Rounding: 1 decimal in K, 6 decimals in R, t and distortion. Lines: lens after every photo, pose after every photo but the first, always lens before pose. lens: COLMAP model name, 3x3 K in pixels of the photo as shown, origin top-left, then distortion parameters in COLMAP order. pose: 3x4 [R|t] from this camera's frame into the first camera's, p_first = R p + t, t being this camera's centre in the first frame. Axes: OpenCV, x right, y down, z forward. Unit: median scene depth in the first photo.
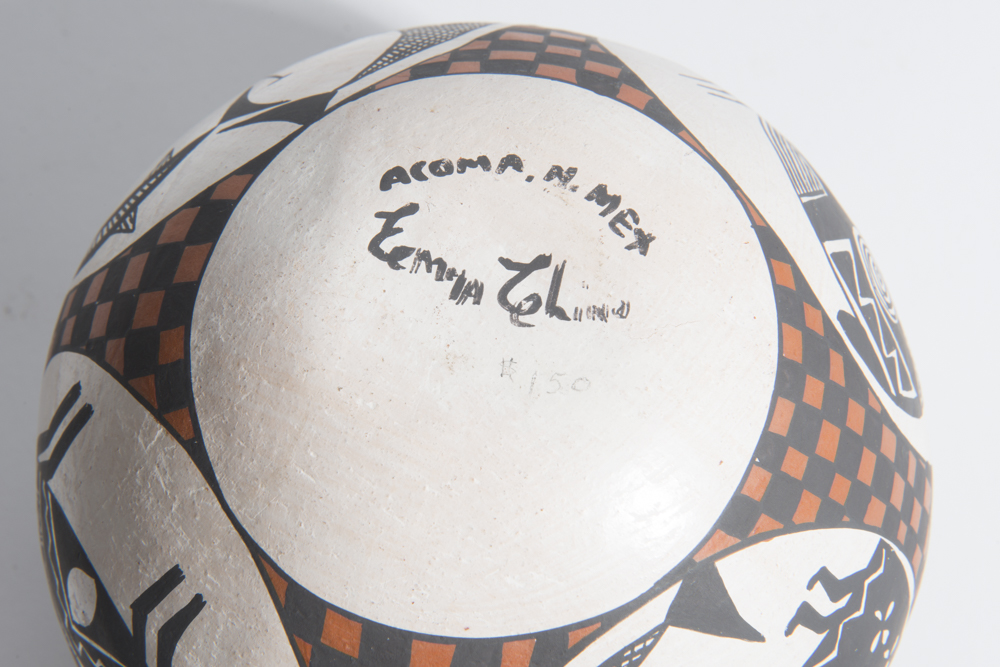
lens RADIAL K [[1935.5, 0, 500.0], [0, 1935.5, 333.5], [0, 0, 1]] dist [0.052870, 0.216382]
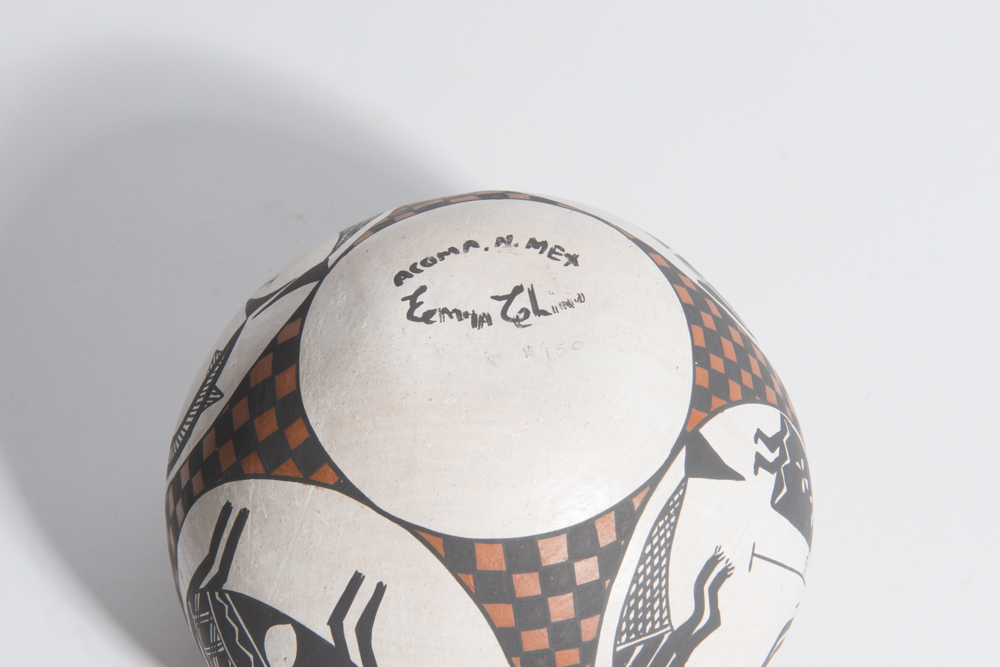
lens RADIAL K [[1935.5, 0, 500.0], [0, 1935.5, 333.5], [0, 0, 1]] dist [0.052870, 0.216382]
pose [[0.916318, -0.313107, 0.249649, -0.375757], [0.367914, 0.904397, -0.216117, 0.312403], [-0.158114, 0.289881, 0.943911, -0.409789]]
